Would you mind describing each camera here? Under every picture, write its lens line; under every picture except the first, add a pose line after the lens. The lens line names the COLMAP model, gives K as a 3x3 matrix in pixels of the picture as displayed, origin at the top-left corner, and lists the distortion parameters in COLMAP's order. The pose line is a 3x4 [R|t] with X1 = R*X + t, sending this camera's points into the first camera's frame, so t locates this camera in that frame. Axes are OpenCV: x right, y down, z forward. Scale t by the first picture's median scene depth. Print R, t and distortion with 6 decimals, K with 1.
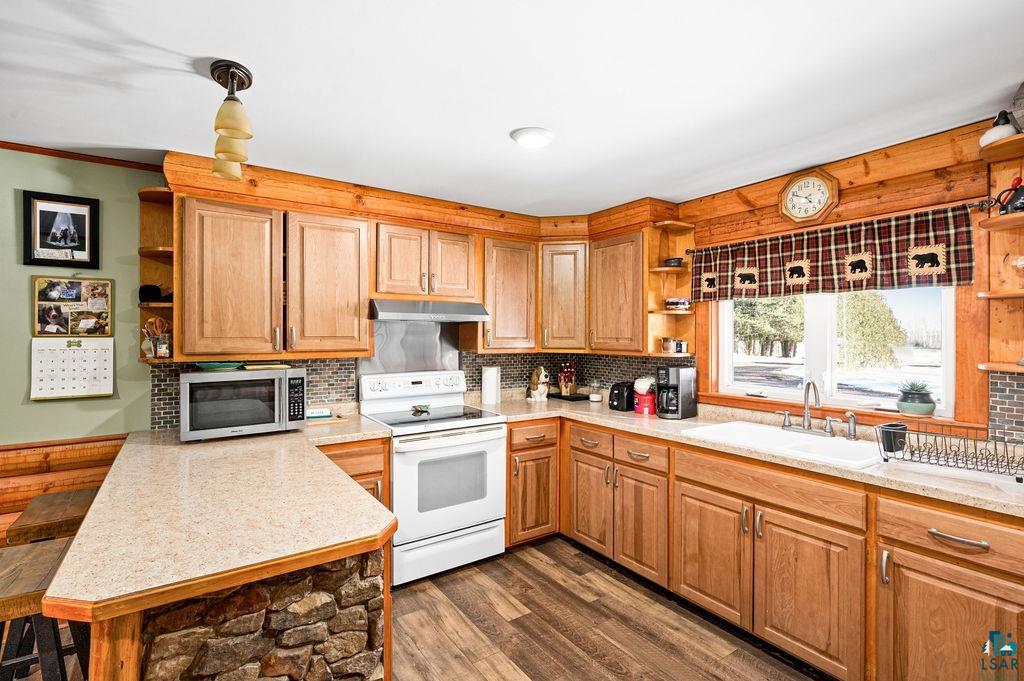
lens RADIAL K [[479.7, 0, 511.8], [0, 479.7, 334.7], [0, 0, 1]] dist [0.000317, -0.002034]
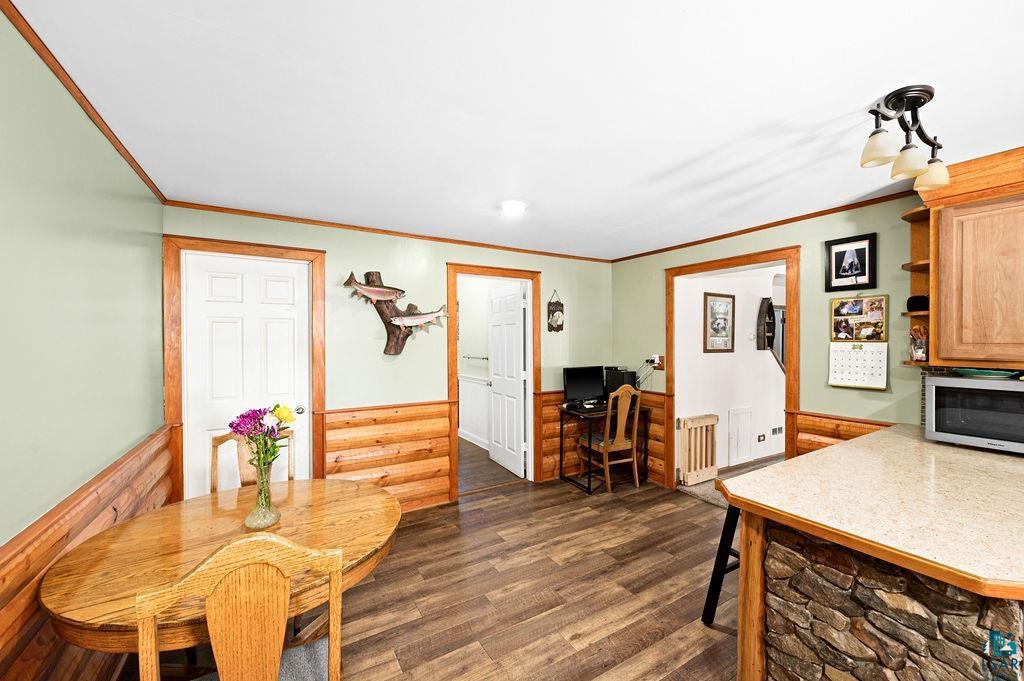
lens RADIAL K [[396.6, 0, 512.8], [0, 396.6, 342.3], [0, 0, 1]] dist [-0.000759, 0.000026]
pose [[-0.063157, 0.006325, -0.997984, 0.241532], [-0.001180, 0.999979, 0.006413, 0.000213], [0.998003, 0.001583, -0.063148, 0.117083]]
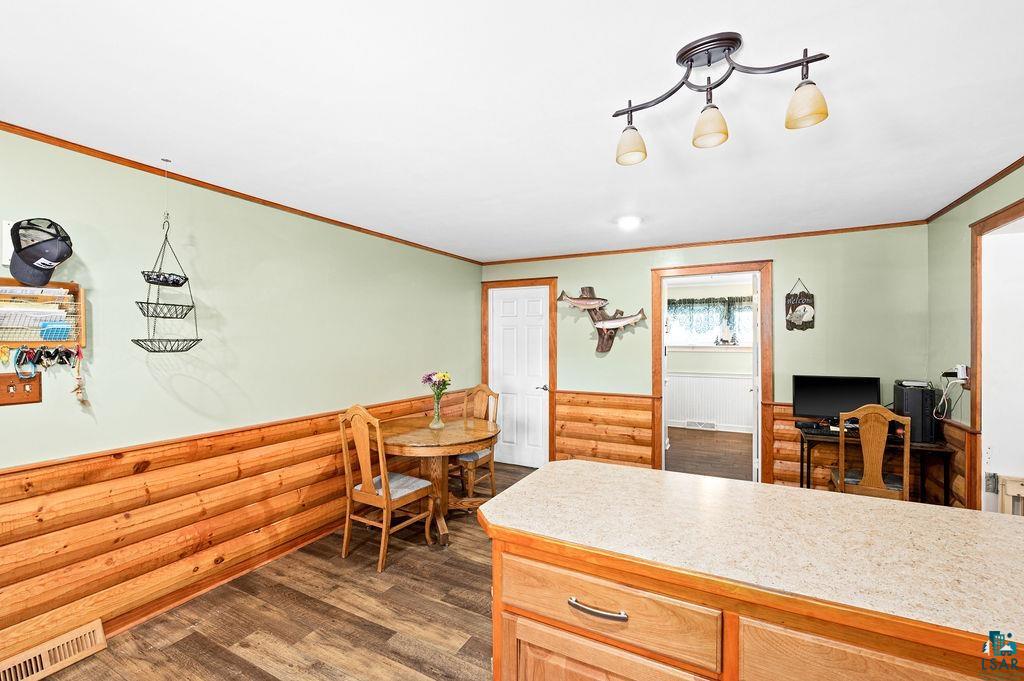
lens RADIAL K [[430.7, 0, 537.3], [0, 430.7, 340.4], [0, 0, 1]] dist [0.001183, -0.000341]
pose [[-0.870038, -0.004072, -0.492967, 0.051656], [-0.004144, 0.999991, -0.000946, 0.006142], [0.492967, 0.001219, -0.870047, 1.035764]]
